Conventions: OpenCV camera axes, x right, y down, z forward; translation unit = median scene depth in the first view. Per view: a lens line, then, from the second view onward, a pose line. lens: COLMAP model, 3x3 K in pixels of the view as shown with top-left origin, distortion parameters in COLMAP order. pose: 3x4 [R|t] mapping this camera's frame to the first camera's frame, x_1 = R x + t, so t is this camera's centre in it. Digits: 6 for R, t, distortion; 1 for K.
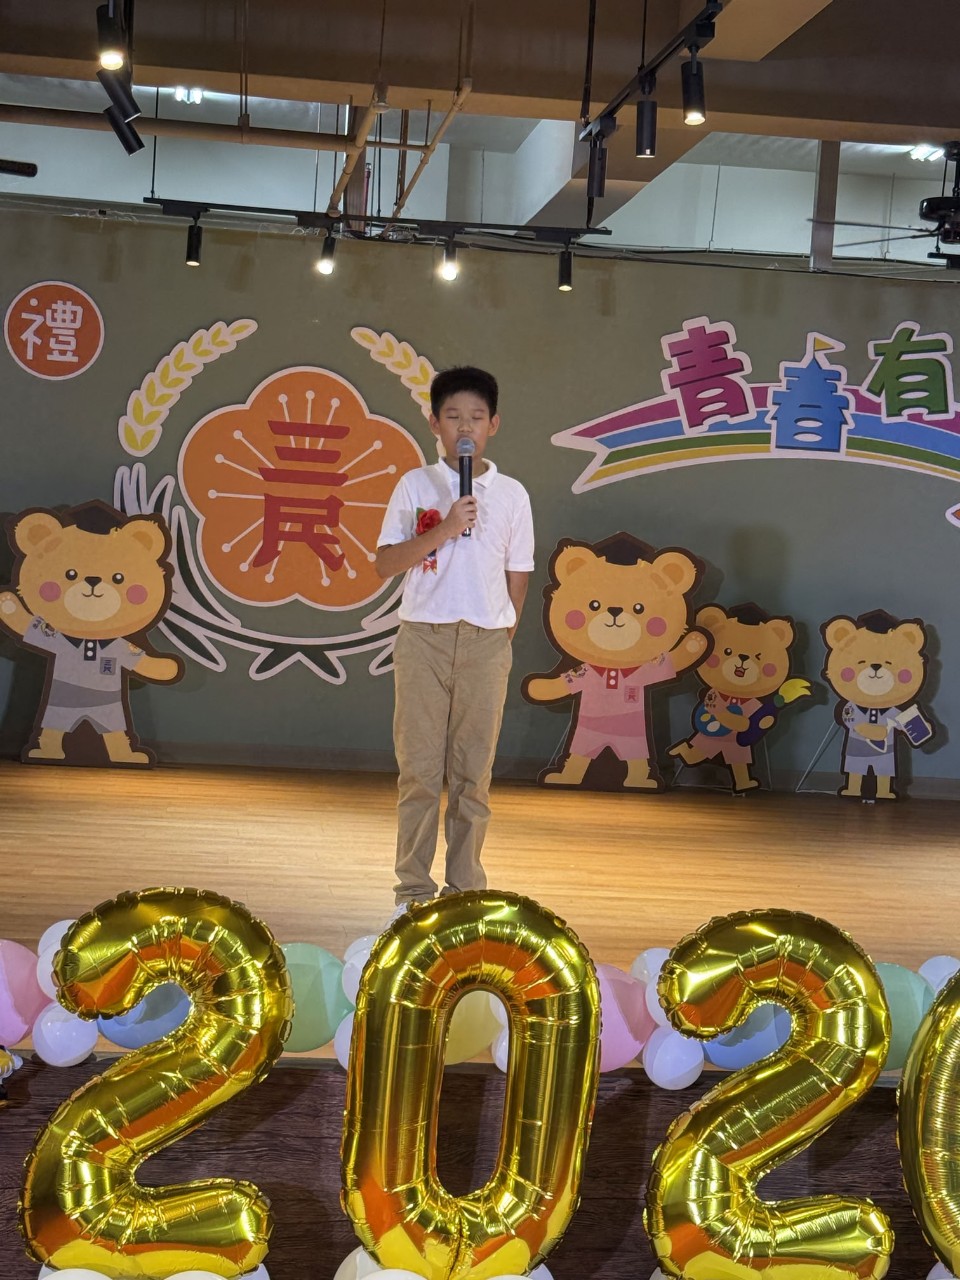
lens RADIAL K [[2403.9, 0, 505.0], [0, 2403.9, 659.5], [0, 0, 1]] dist [0.128538, 0.096092]
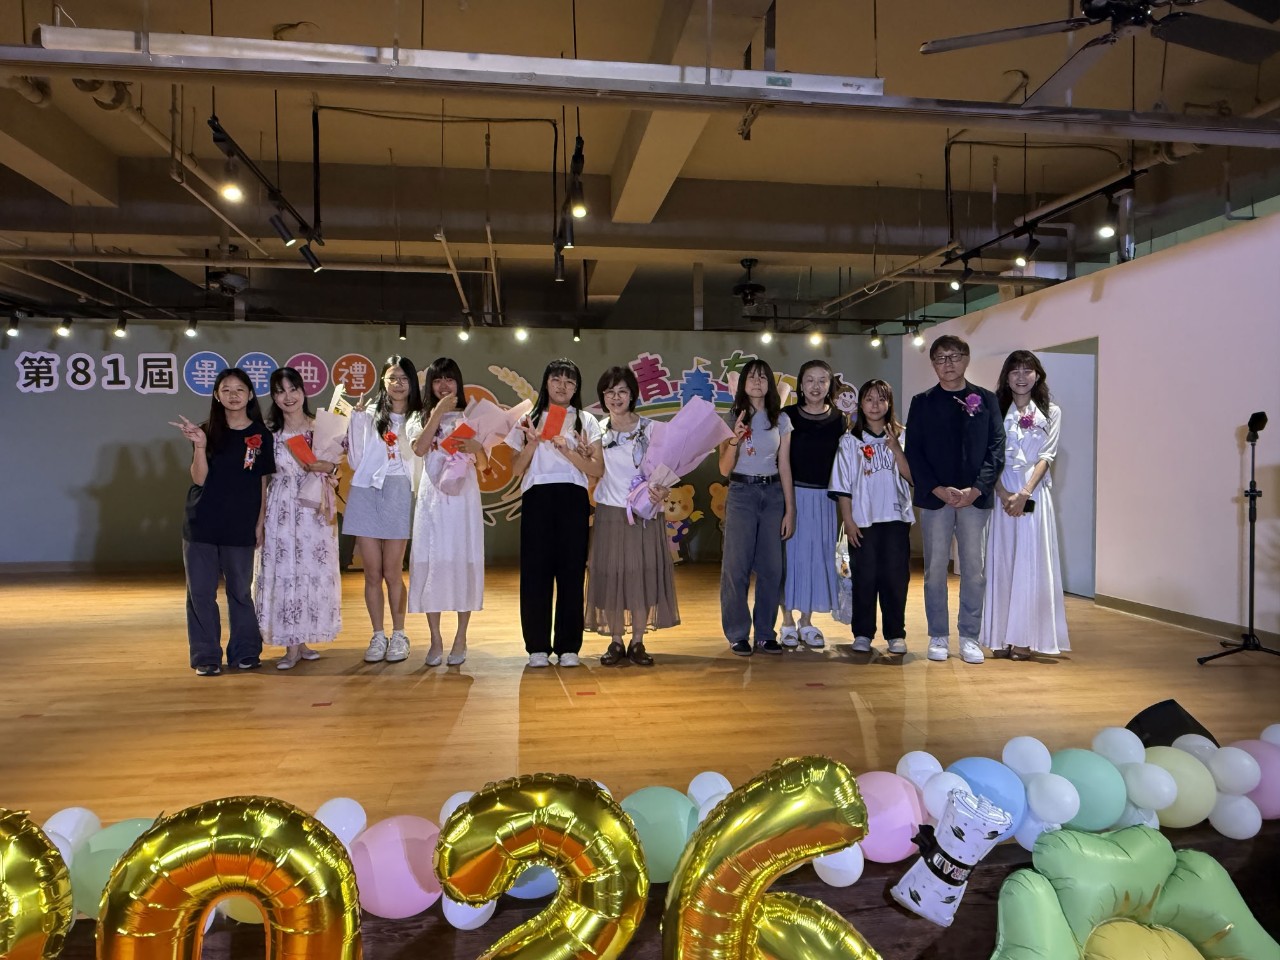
lens RADIAL K [[832.1, 0, 637.4], [0, 832.1, 483.8], [0, 0, 1]] dist [-0.009672, 0.020497]
pose [[0.998105, -0.060913, 0.008742, 0.061292], [0.061055, 0.997989, -0.017008, -0.007505], [-0.007688, 0.017509, 0.999817, 0.234866]]
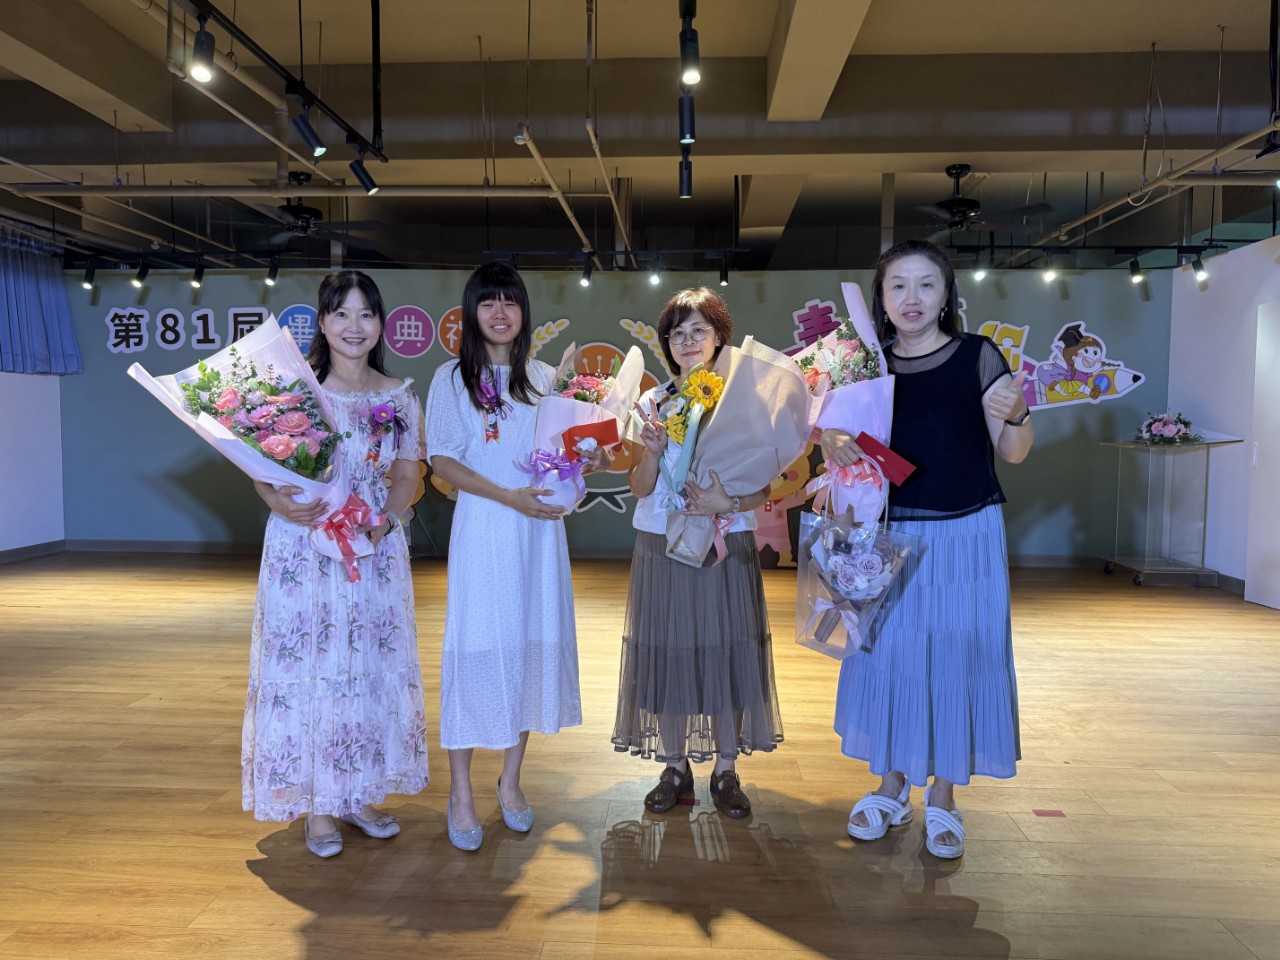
lens RADIAL K [[895.0, 0, 648.3], [0, 895.0, 482.1], [0, 0, 1]] dist [0.081068, -0.119795]
pose [[0.982921, -0.039787, -0.179675, 0.076385], [0.042256, 0.999057, 0.009935, -0.019773], [0.179110, -0.017357, 0.983676, 0.334611]]
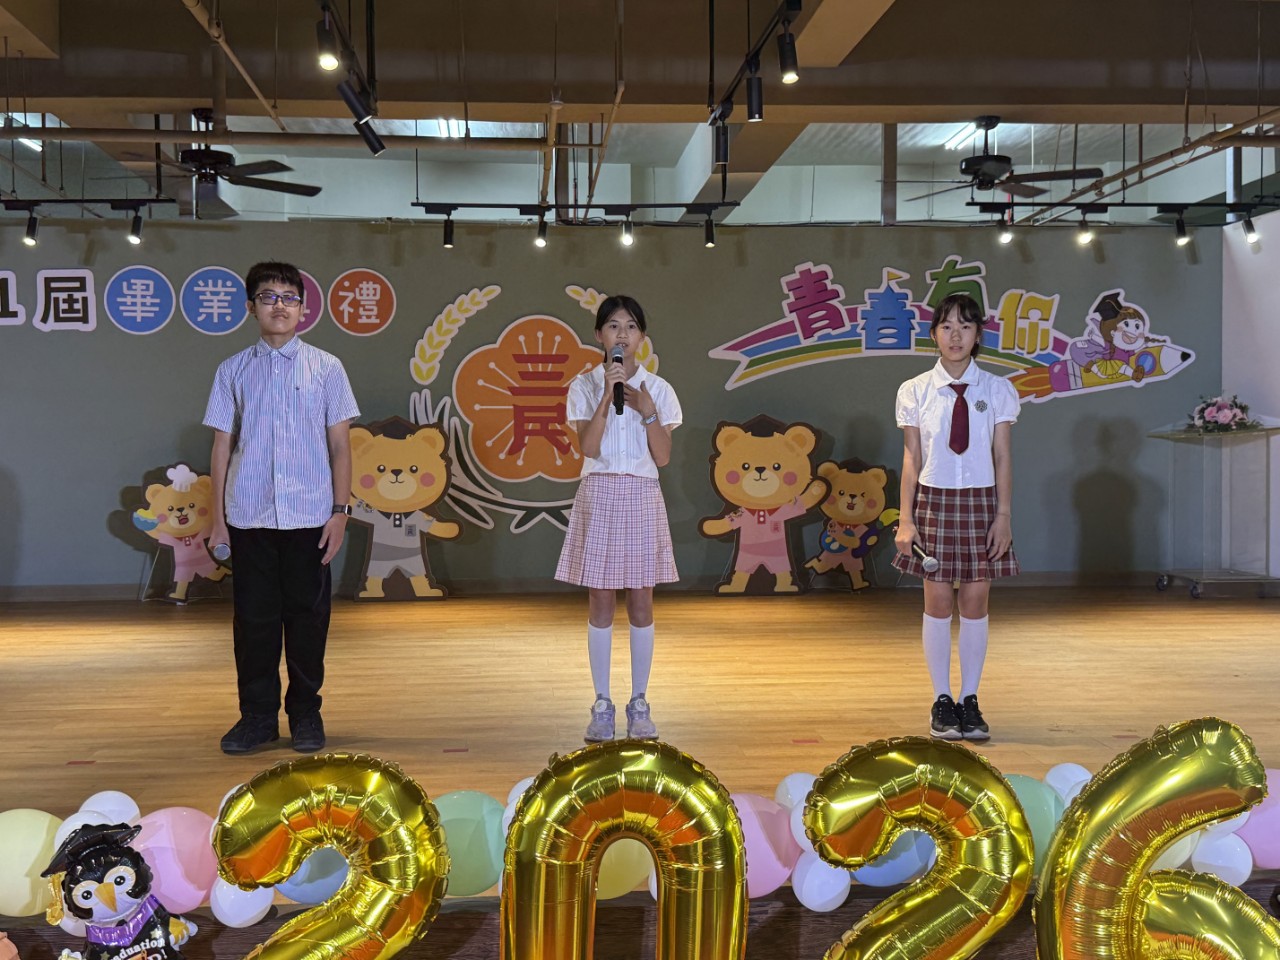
lens RADIAL K [[1442.5, 0, 642.6], [0, 1442.5, 476.9], [0, 0, 1]] dist [0.184998, -0.397098]
pose [[0.997018, -0.064434, -0.042470, 0.012100], [0.063517, 0.997725, -0.022604, -0.000777], [0.043829, 0.019839, 0.998842, 0.137237]]
